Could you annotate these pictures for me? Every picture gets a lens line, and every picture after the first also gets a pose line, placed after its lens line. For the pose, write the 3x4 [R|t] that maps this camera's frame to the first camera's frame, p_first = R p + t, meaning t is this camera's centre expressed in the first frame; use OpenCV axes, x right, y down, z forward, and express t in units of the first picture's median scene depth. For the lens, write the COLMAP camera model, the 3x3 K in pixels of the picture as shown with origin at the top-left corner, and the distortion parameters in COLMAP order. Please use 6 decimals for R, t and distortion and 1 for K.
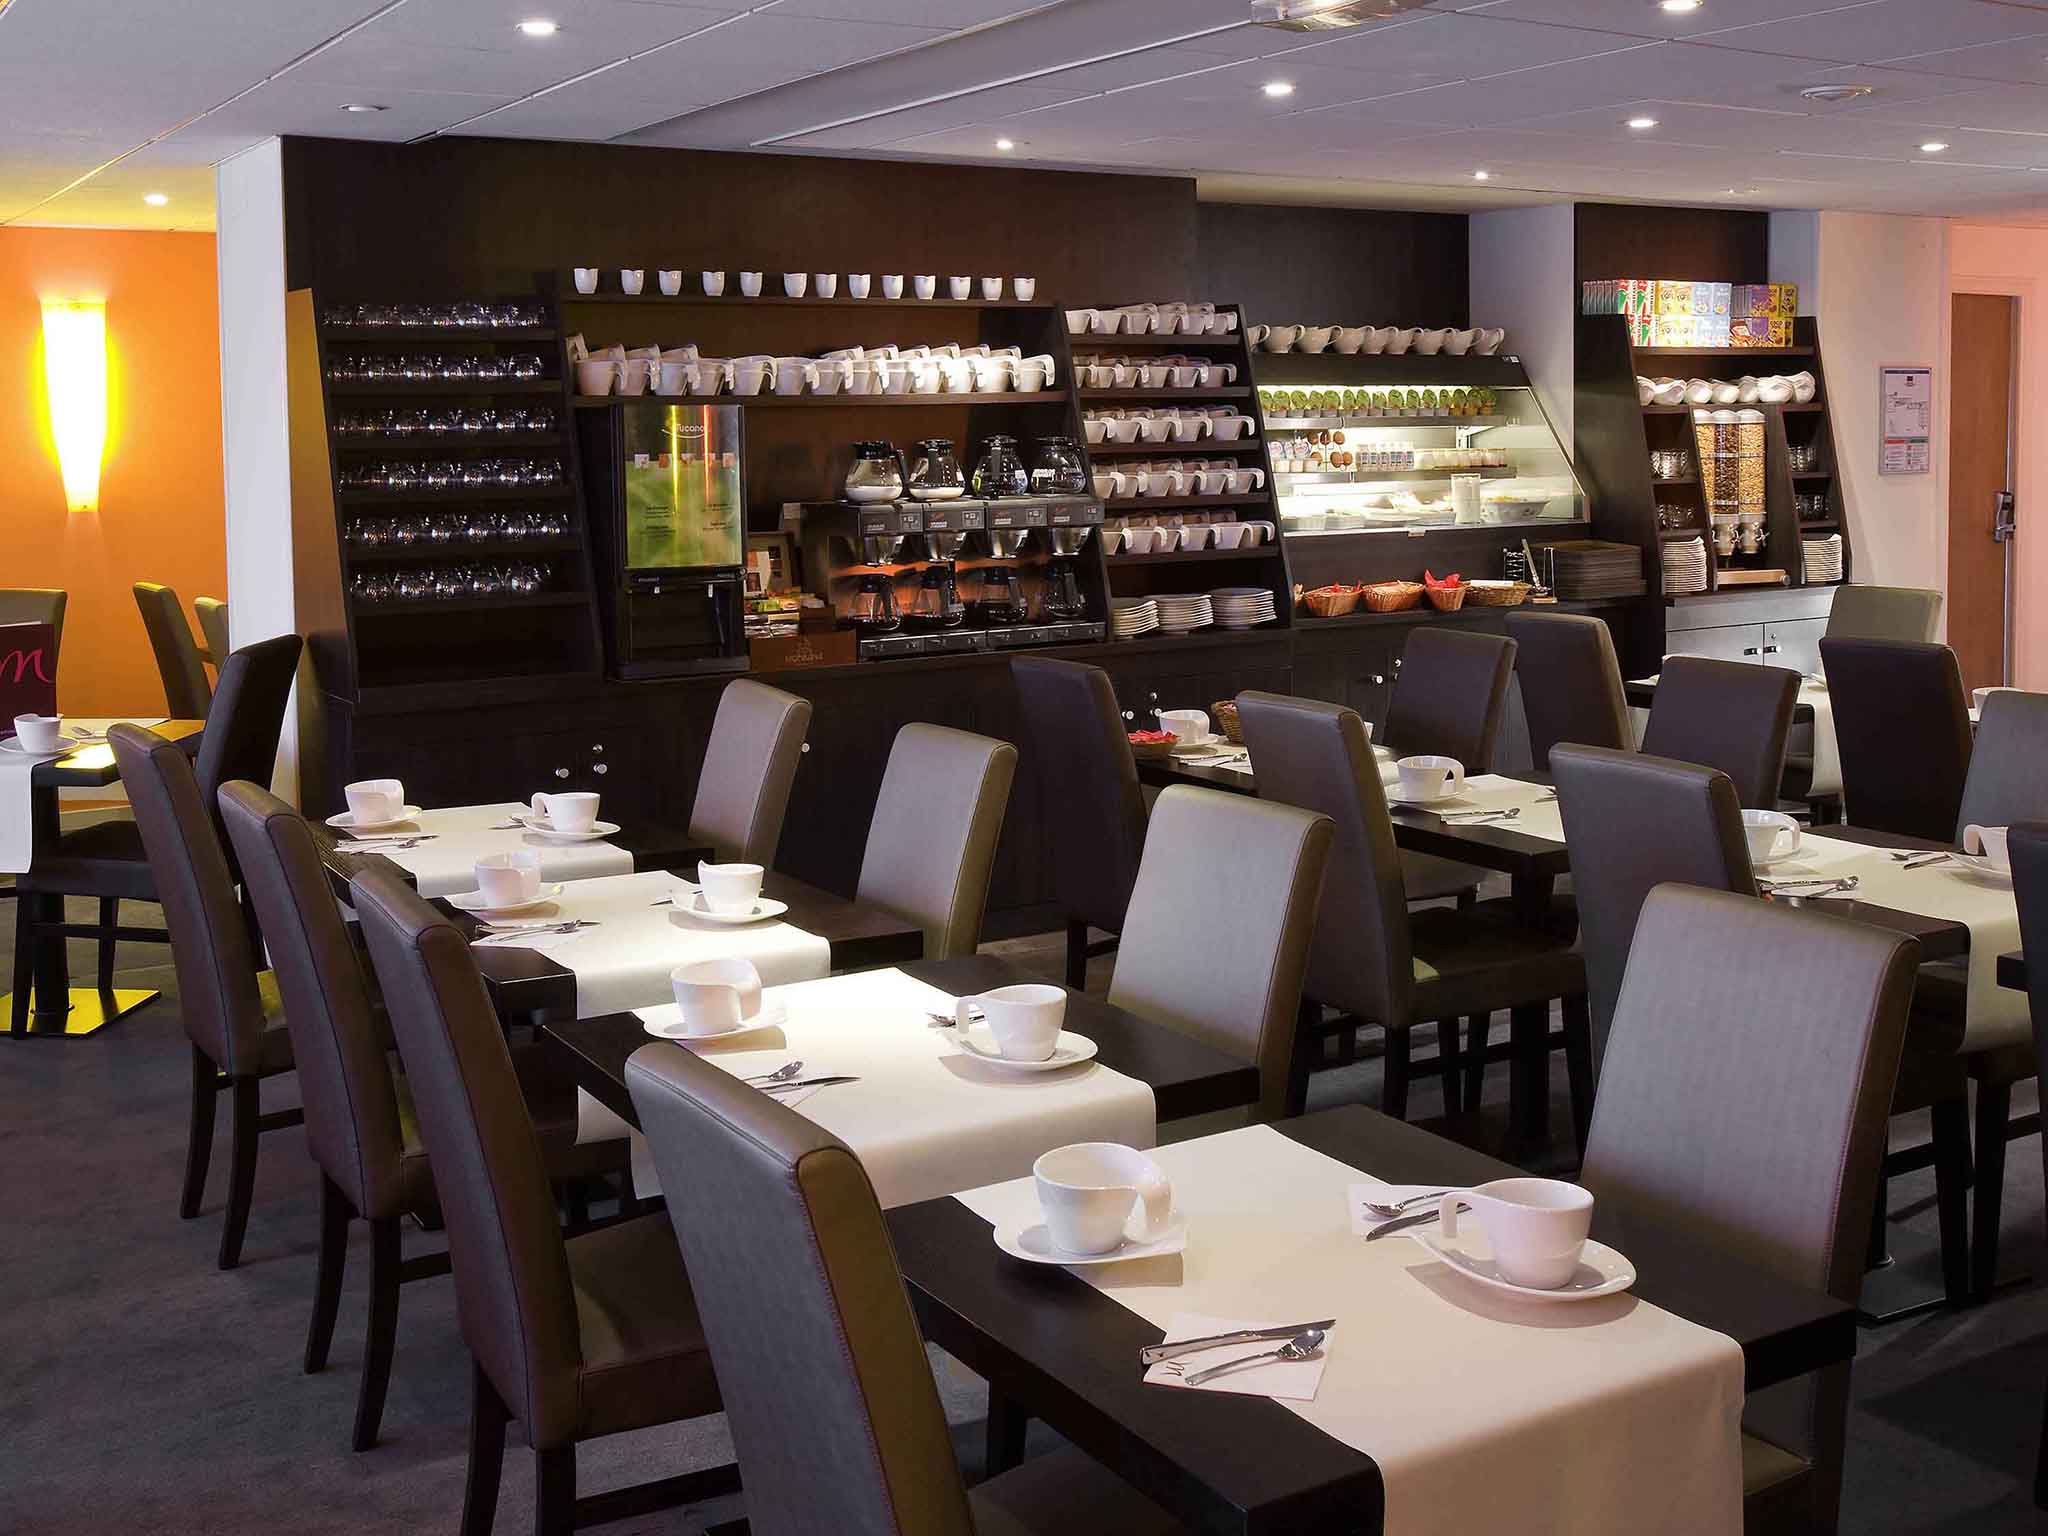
lens RADIAL K [[2287.3, 0, 1024.0], [0, 2287.3, 768.0], [0, 0, 1]] dist [-0.024519, -0.001302]
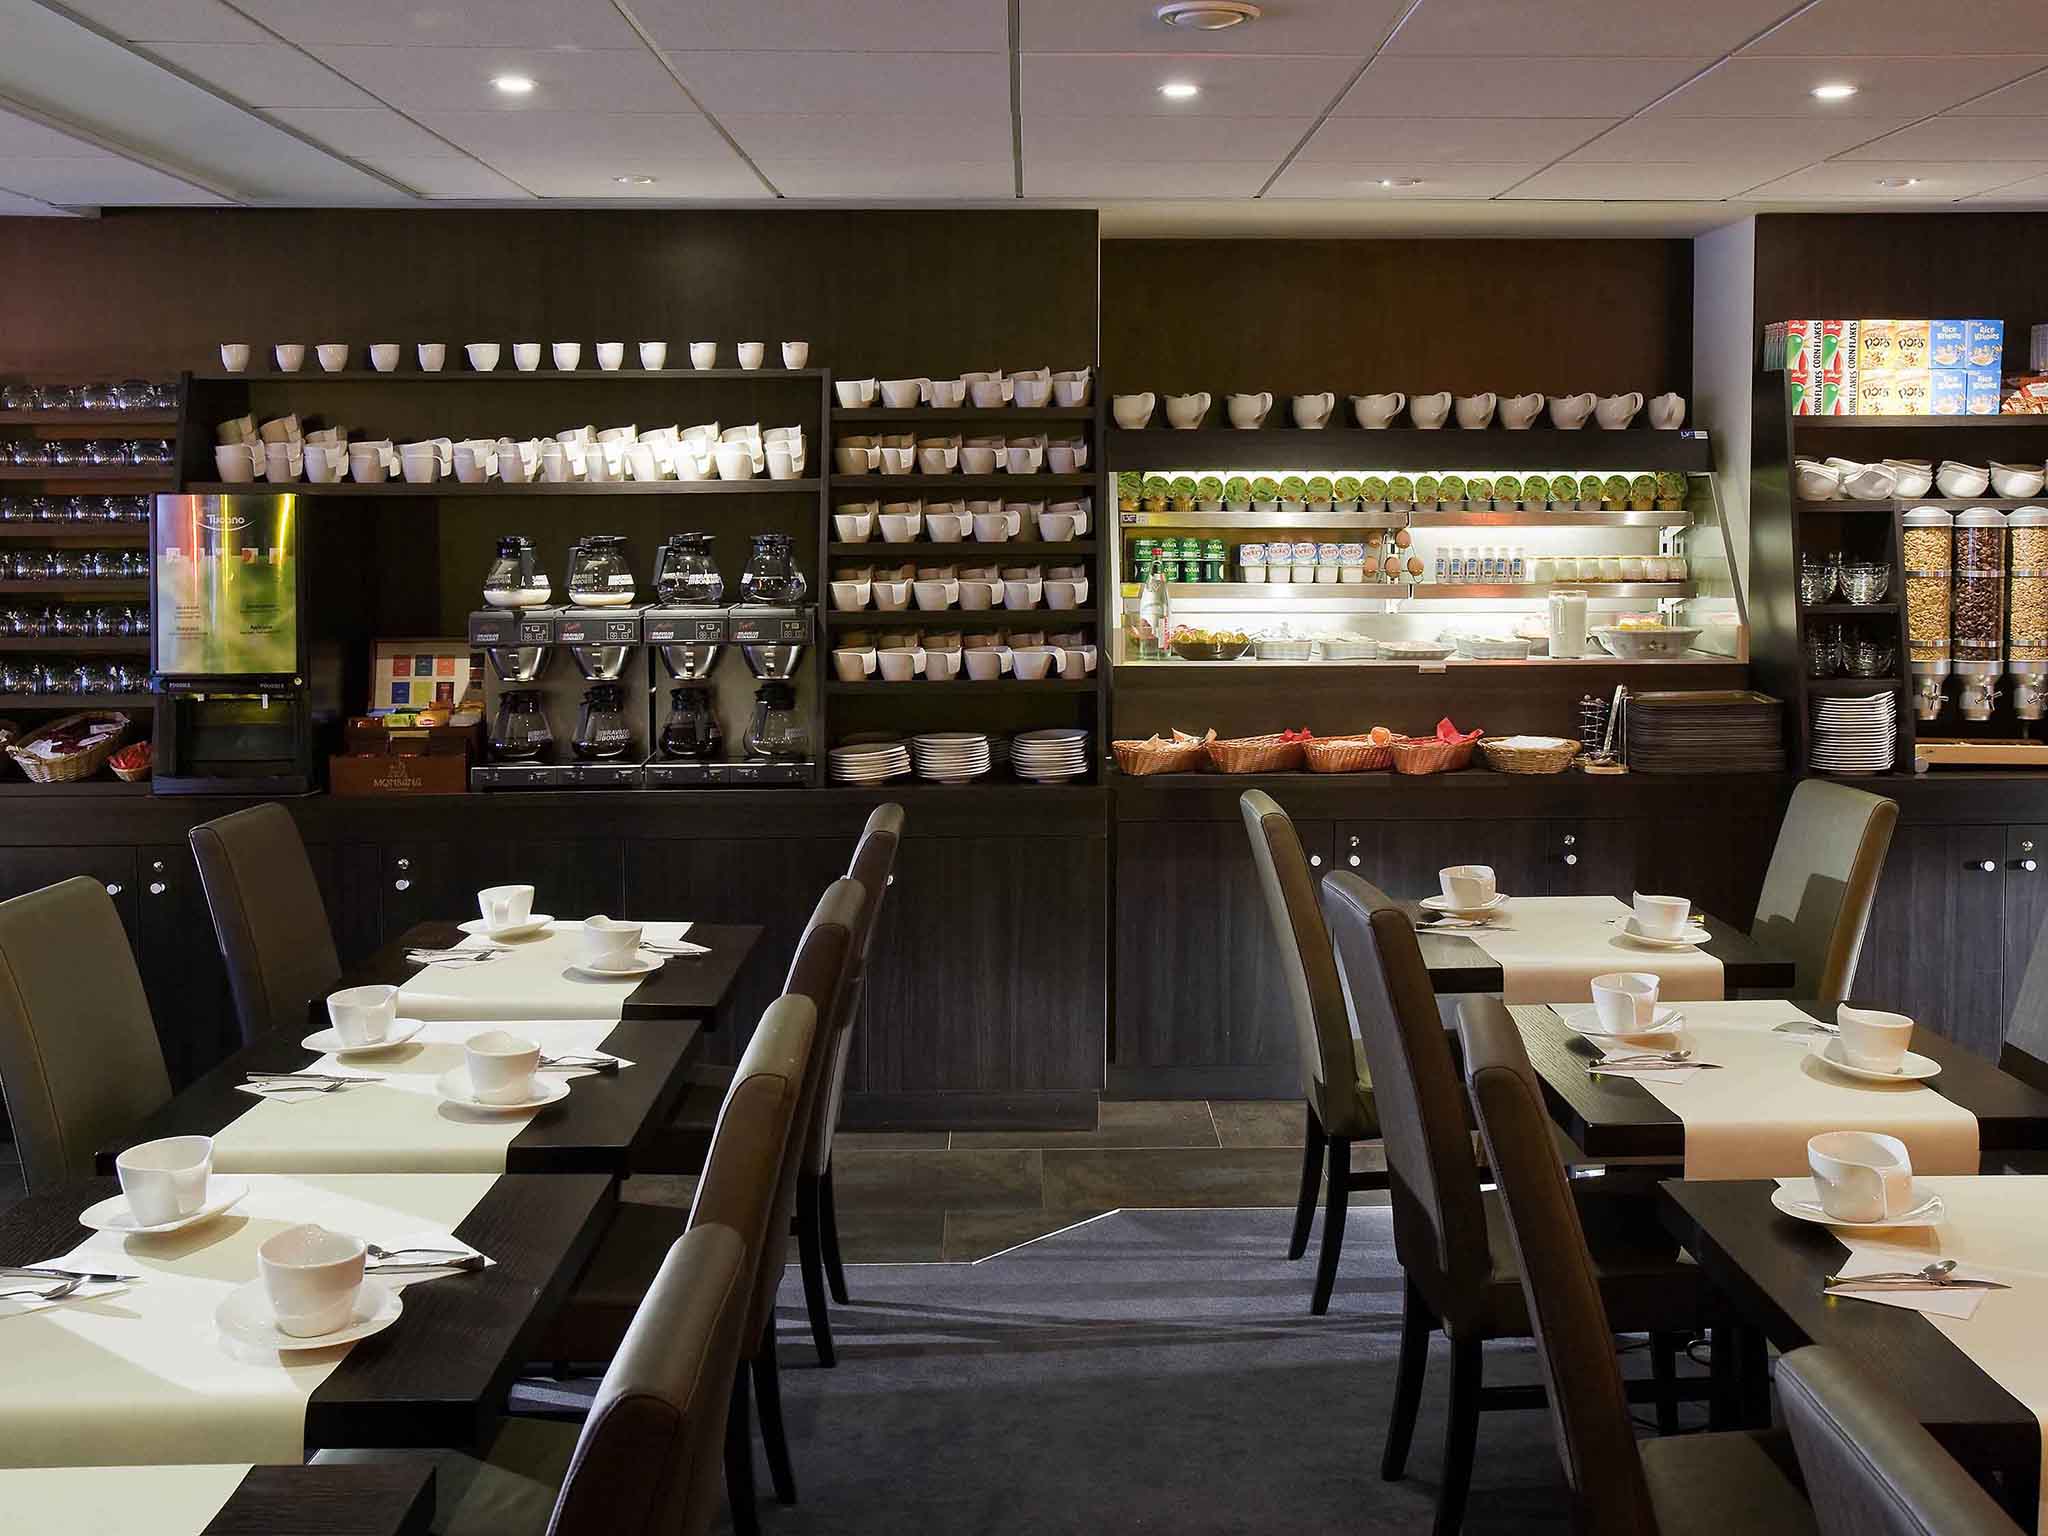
lens RADIAL K [[2356.4, 0, 1024.0], [0, 2356.4, 768.0], [0, 0, 1]] dist [-0.012861, -0.001446]
pose [[0.862331, 0.065345, -0.502111, 0.482135], [-0.083645, 0.996397, -0.013983, -0.052996], [0.499388, 0.054057, 0.864690, 0.296652]]
